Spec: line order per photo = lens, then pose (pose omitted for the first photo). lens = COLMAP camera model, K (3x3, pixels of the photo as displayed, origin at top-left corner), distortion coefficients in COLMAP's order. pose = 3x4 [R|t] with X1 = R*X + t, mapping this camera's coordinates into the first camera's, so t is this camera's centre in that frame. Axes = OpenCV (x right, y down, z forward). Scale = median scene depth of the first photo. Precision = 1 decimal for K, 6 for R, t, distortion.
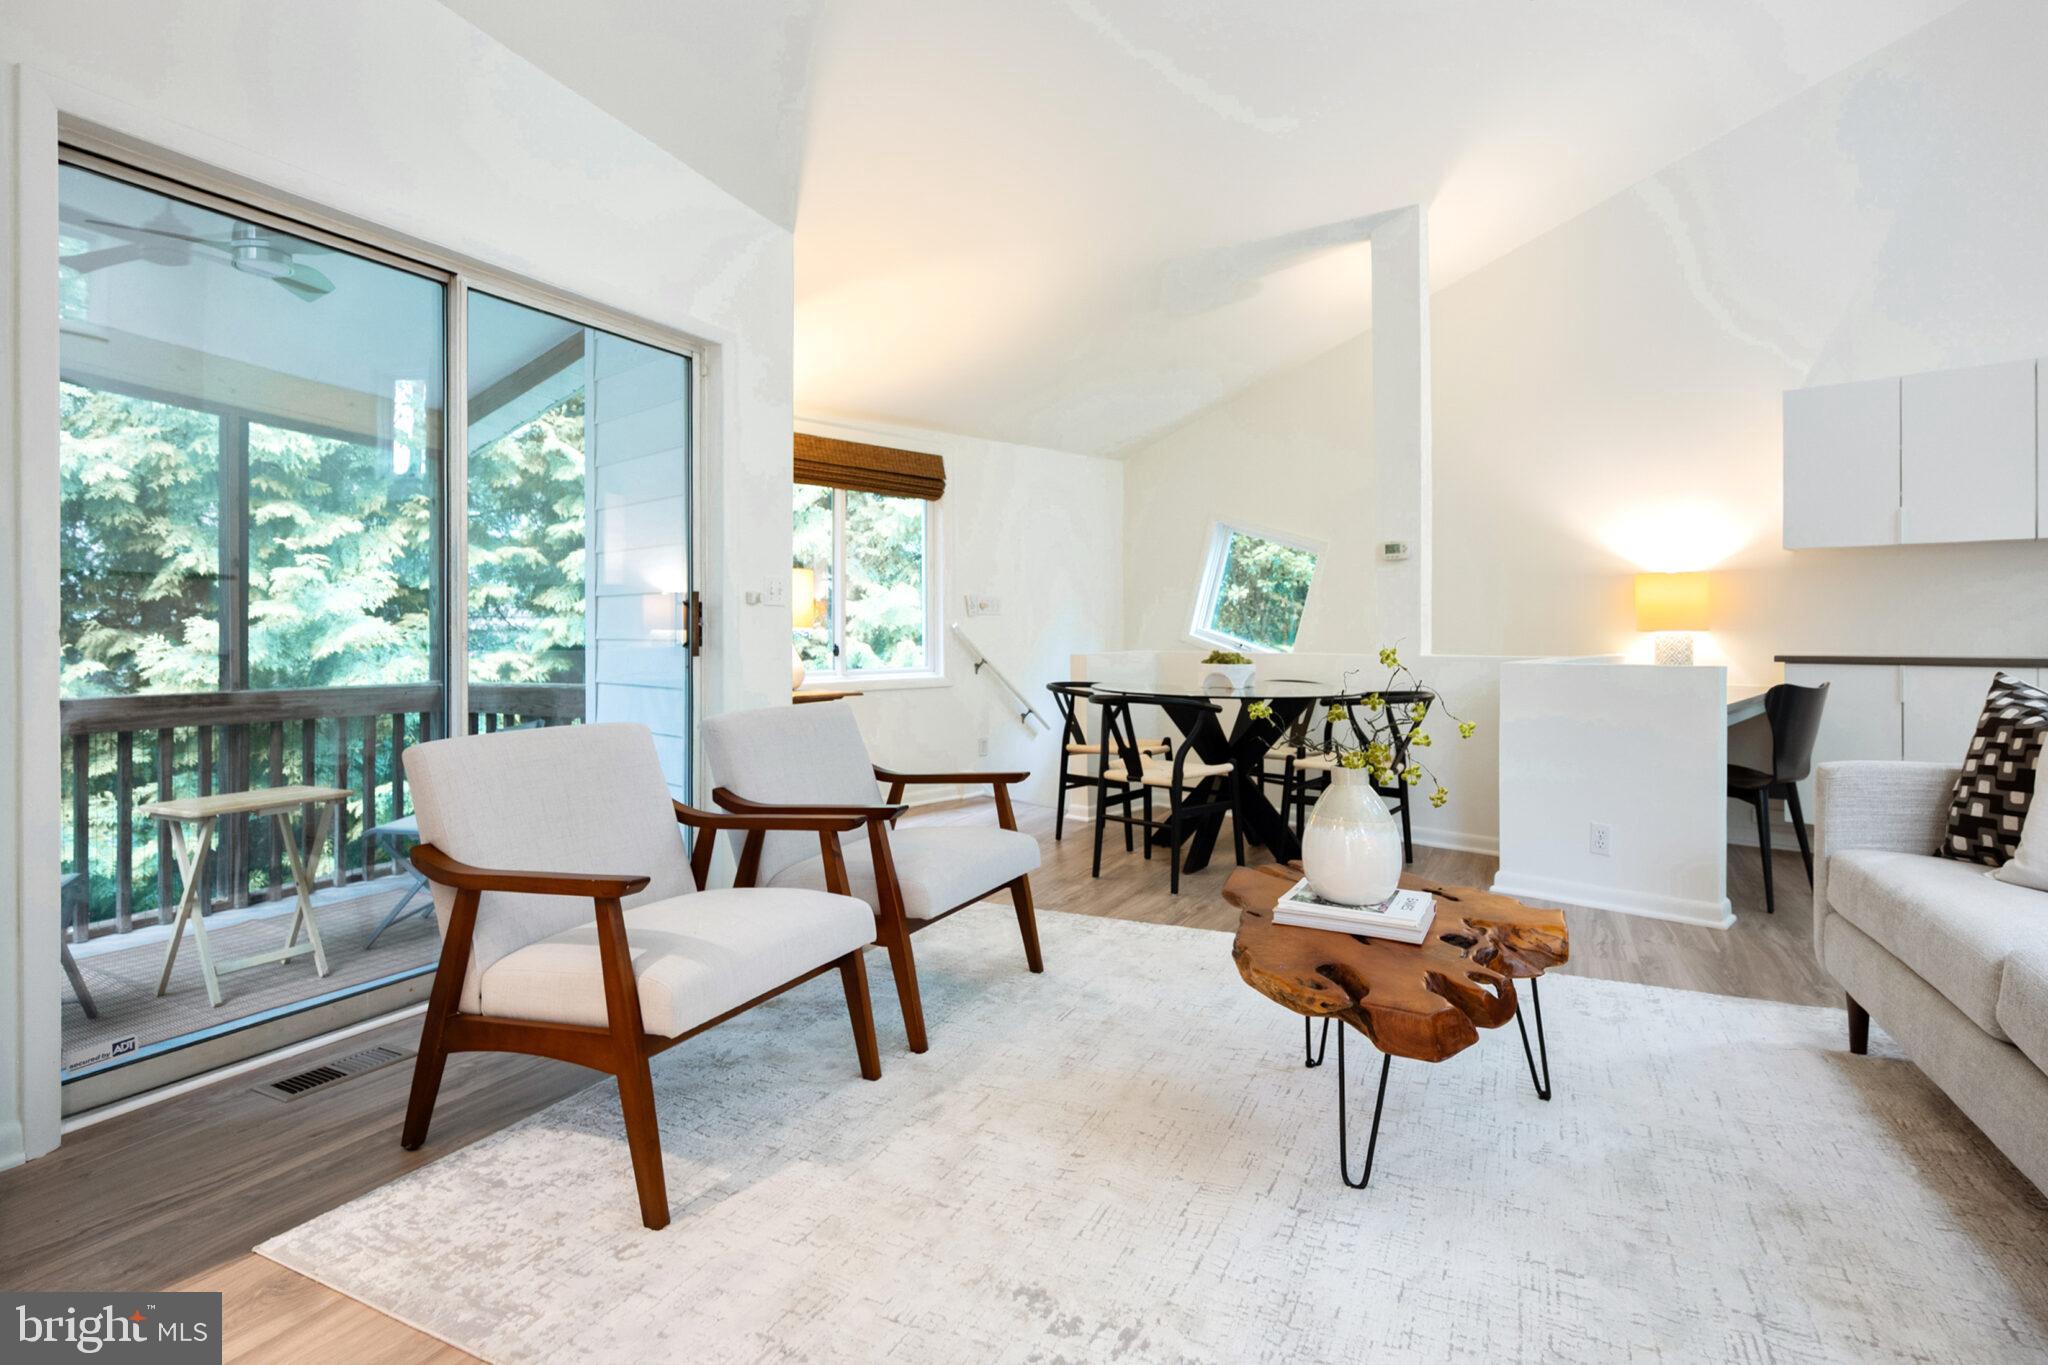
lens RADIAL K [[1014.6, 0, 1014.3], [0, 1014.6, 629.0], [0, 0, 1]] dist [-0.014088, -0.000208]
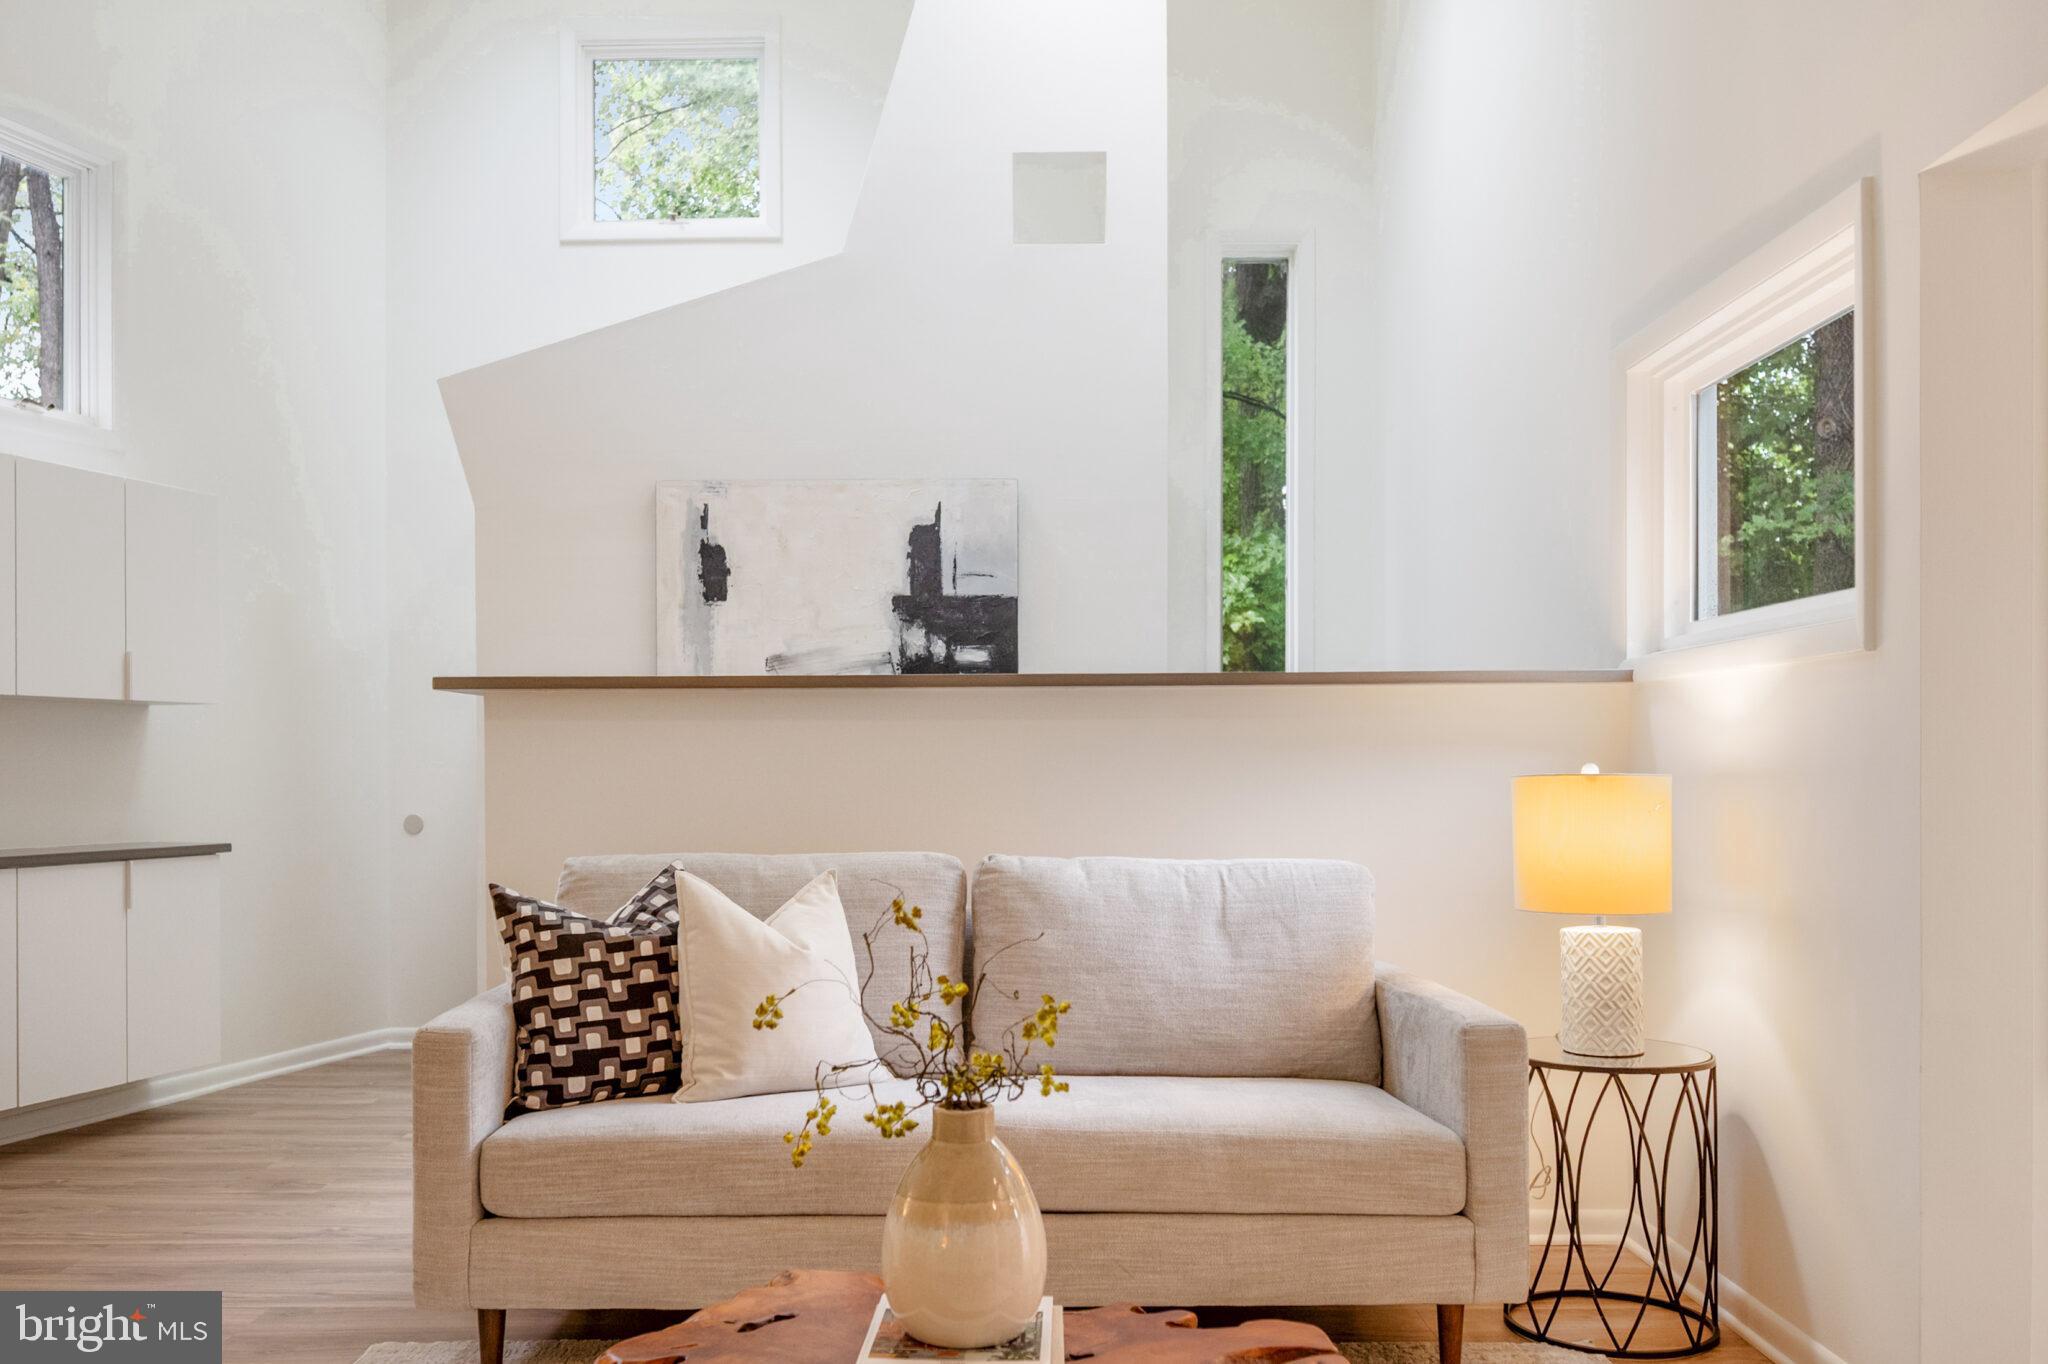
lens RADIAL K [[1702.8, 0, 986.1], [0, 1702.8, 769.0], [0, 0, 1]] dist [0.005602, -0.001610]
pose [[-0.438606, 0.004100, 0.898670, -0.522215], [0.006913, 0.999975, -0.001188, -0.052414], [-0.898653, 0.005691, -0.438624, 1.322840]]
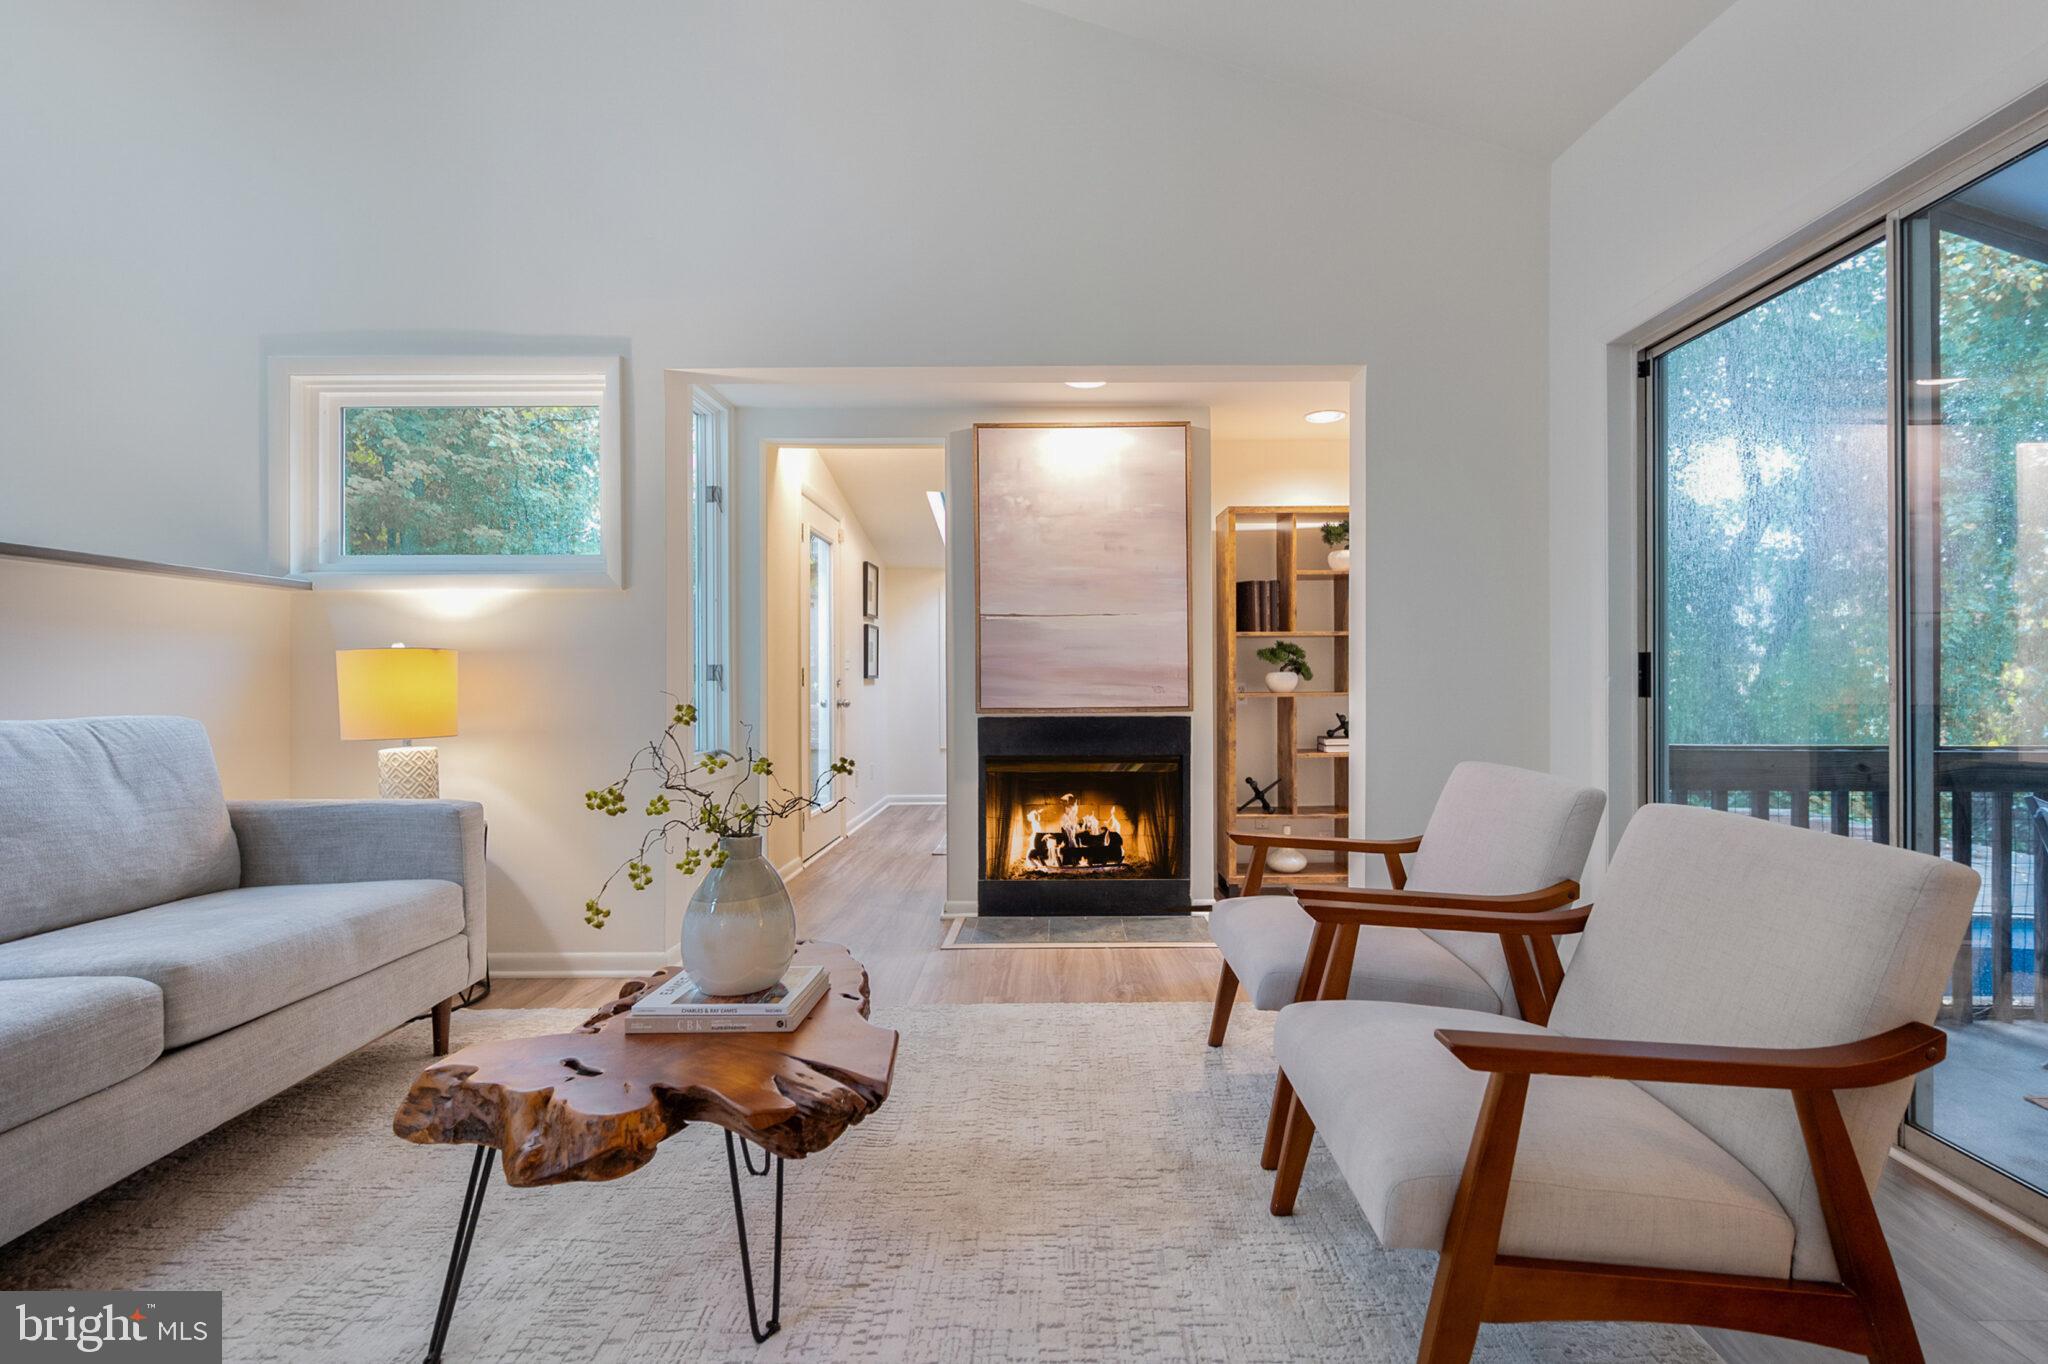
lens RADIAL K [[925.5, 0, 1043.3], [0, 925.5, 663.2], [0, 0, 1]] dist [-0.001871, 0.001046]
pose [[-0.890411, -0.002907, -0.455149, 0.436915], [0.005514, 0.999837, -0.017173, 0.002622], [0.455125, -0.017801, -0.890250, 1.716356]]
